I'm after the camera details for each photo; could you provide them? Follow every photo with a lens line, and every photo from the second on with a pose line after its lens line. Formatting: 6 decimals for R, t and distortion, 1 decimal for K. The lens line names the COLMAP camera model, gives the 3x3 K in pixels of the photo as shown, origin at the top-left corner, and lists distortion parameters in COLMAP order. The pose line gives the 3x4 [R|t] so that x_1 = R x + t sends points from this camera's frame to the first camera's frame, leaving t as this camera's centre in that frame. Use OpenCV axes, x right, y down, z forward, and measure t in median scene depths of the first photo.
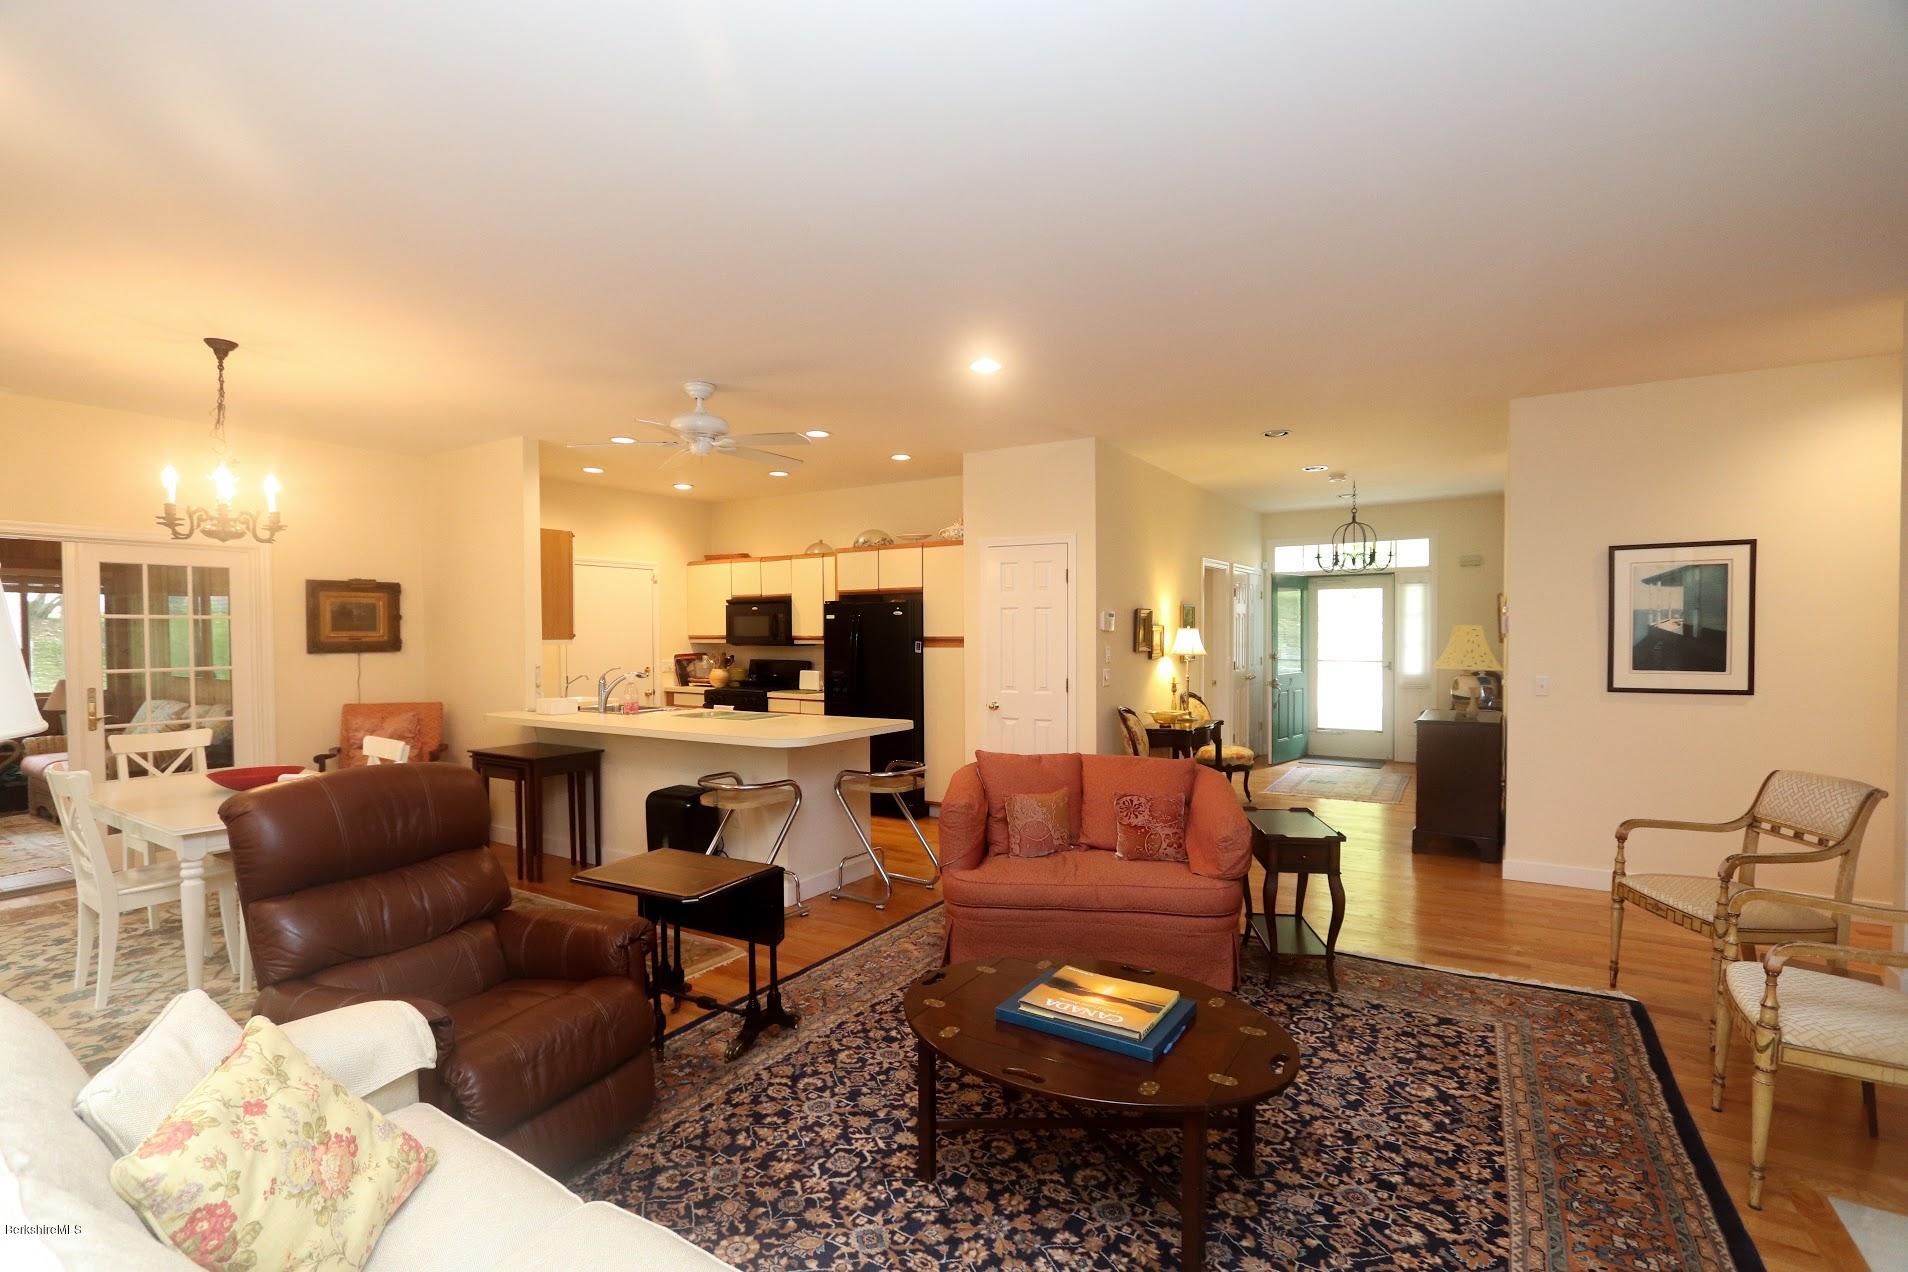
lens RADIAL K [[874.5, 0, 941.7], [0, 874.5, 652.1], [0, 0, 1]] dist [-0.012535, 0.001642]
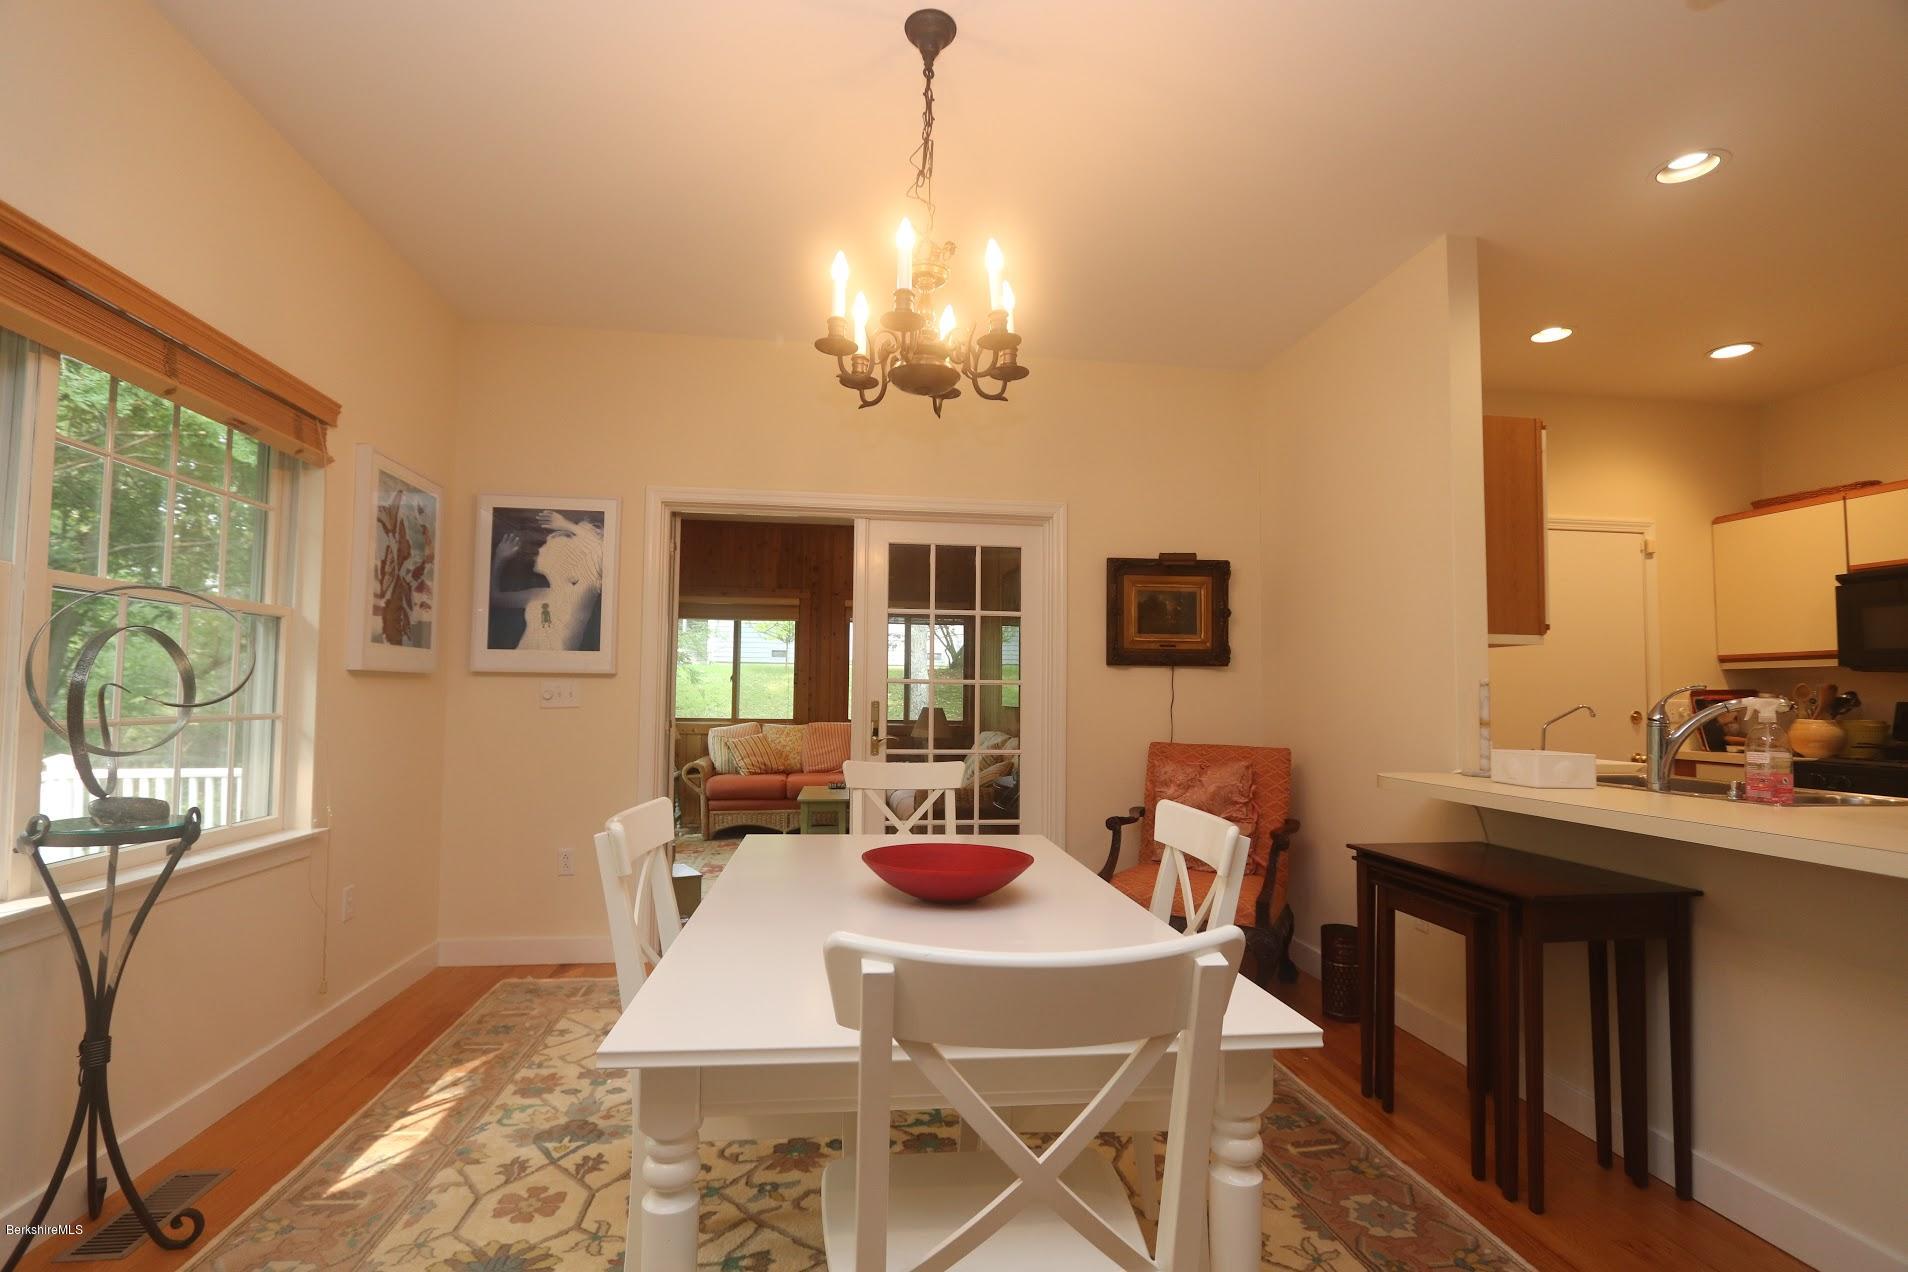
lens RADIAL K [[874.5, 0, 941.7], [0, 874.5, 652.1], [0, 0, 1]] dist [-0.012535, 0.001642]
pose [[0.644099, -0.025120, -0.764530, -0.268383], [-0.031159, 0.997770, -0.059034, 0.034392], [0.764307, 0.061846, 0.641879, 0.429144]]
